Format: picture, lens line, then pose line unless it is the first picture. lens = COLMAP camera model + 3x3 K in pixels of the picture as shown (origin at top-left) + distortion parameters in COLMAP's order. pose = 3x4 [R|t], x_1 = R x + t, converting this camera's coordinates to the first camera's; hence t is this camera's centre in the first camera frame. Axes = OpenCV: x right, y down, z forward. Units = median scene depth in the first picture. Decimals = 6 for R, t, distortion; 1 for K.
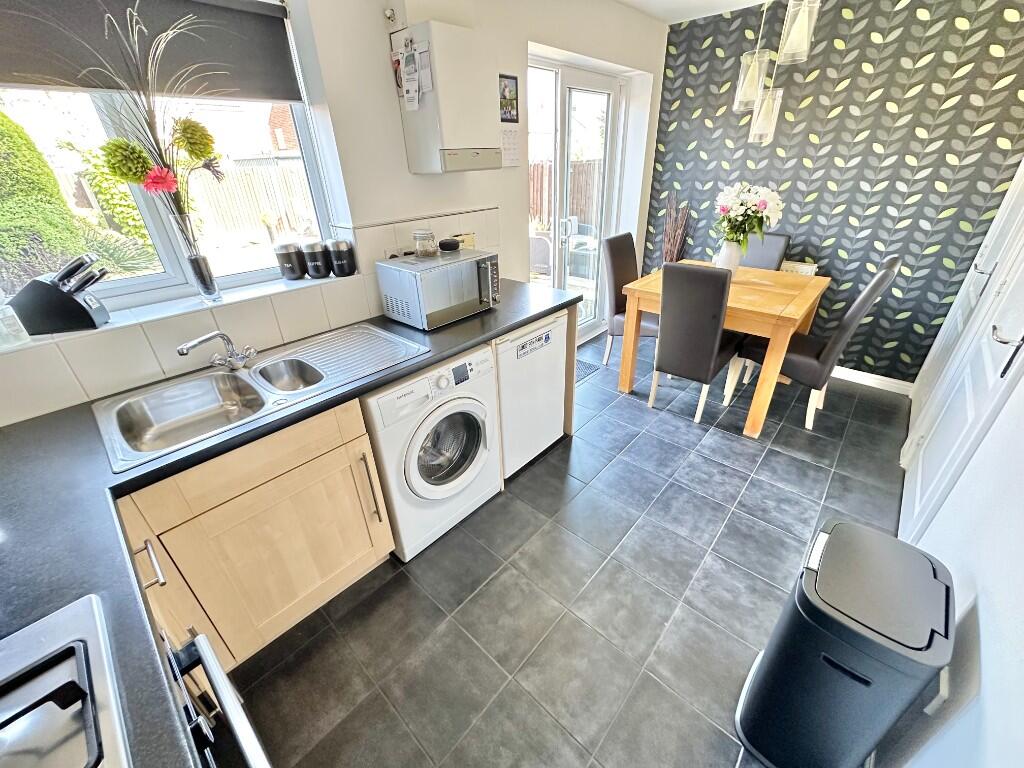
lens RADIAL K [[409.4, 0, 512.0], [0, 409.4, 383.8], [0, 0, 1]] dist [-0.001225, -0.000302]
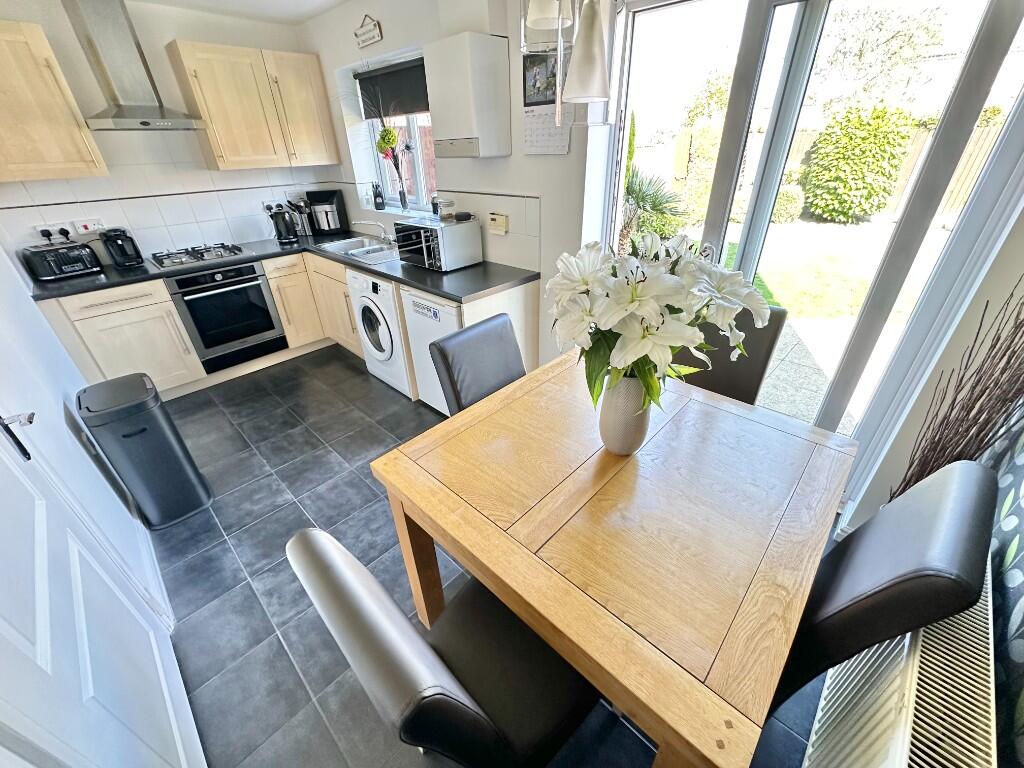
lens RADIAL K [[409.4, 0, 514.1], [0, 409.4, 382.4], [0, 0, 1]] dist [-0.001225, -0.000302]
pose [[-0.027370, 0.527731, -0.848971, 0.303975], [-0.452858, 0.750592, 0.481177, -0.164045], [0.891163, 0.397633, 0.218443, 0.277005]]
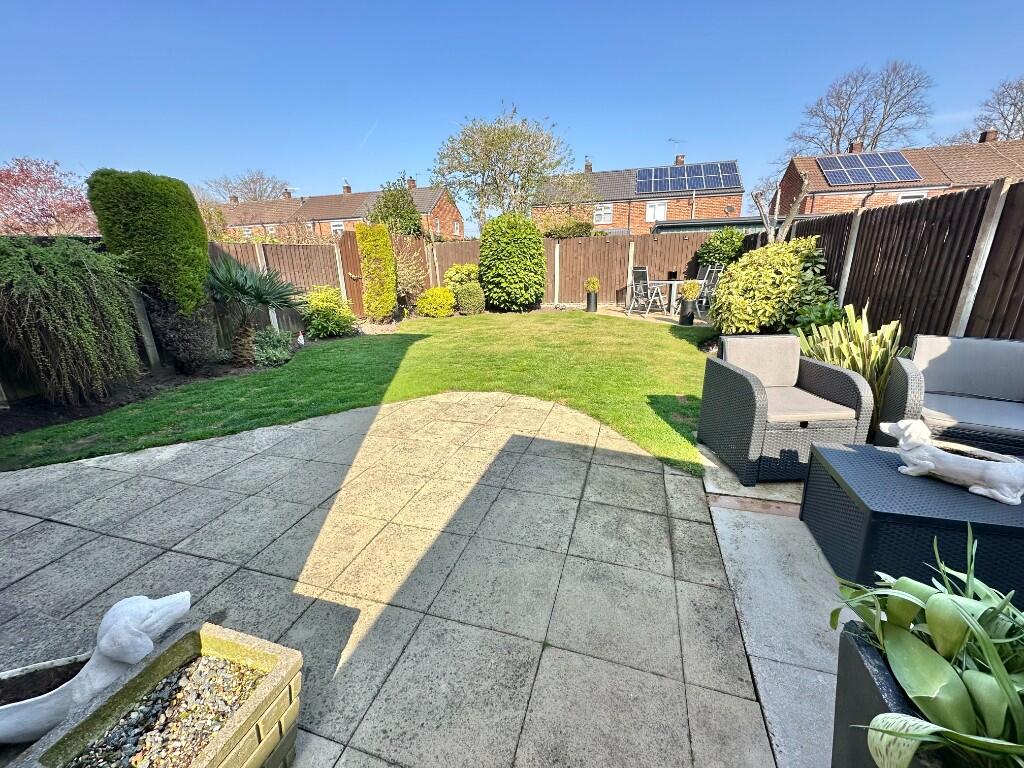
lens RADIAL K [[409.4, 0, 512.5], [0, 409.4, 382.1], [0, 0, 1]] dist [-0.001225, -0.000302]
pose [[0.433847, 0.272936, -0.858652, 0.245637], [-0.412004, 0.907634, 0.080335, -0.258756], [0.801268, 0.318915, 0.506225, 0.571882]]
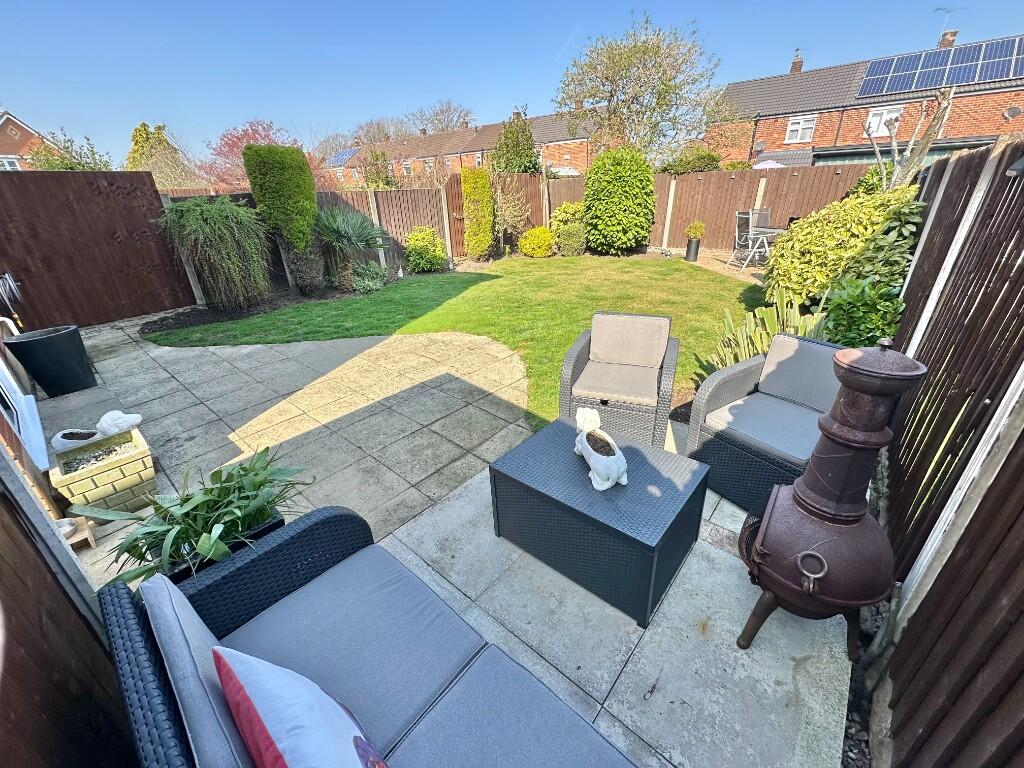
lens RADIAL K [[409.4, 0, 513.3], [0, 409.4, 382.5], [0, 0, 1]] dist [-0.001225, -0.000302]
pose [[0.040028, 0.446676, -0.893800, 0.365953], [-0.443634, 0.809460, 0.384660, -0.394660], [0.895314, 0.381123, 0.230561, 0.749716]]
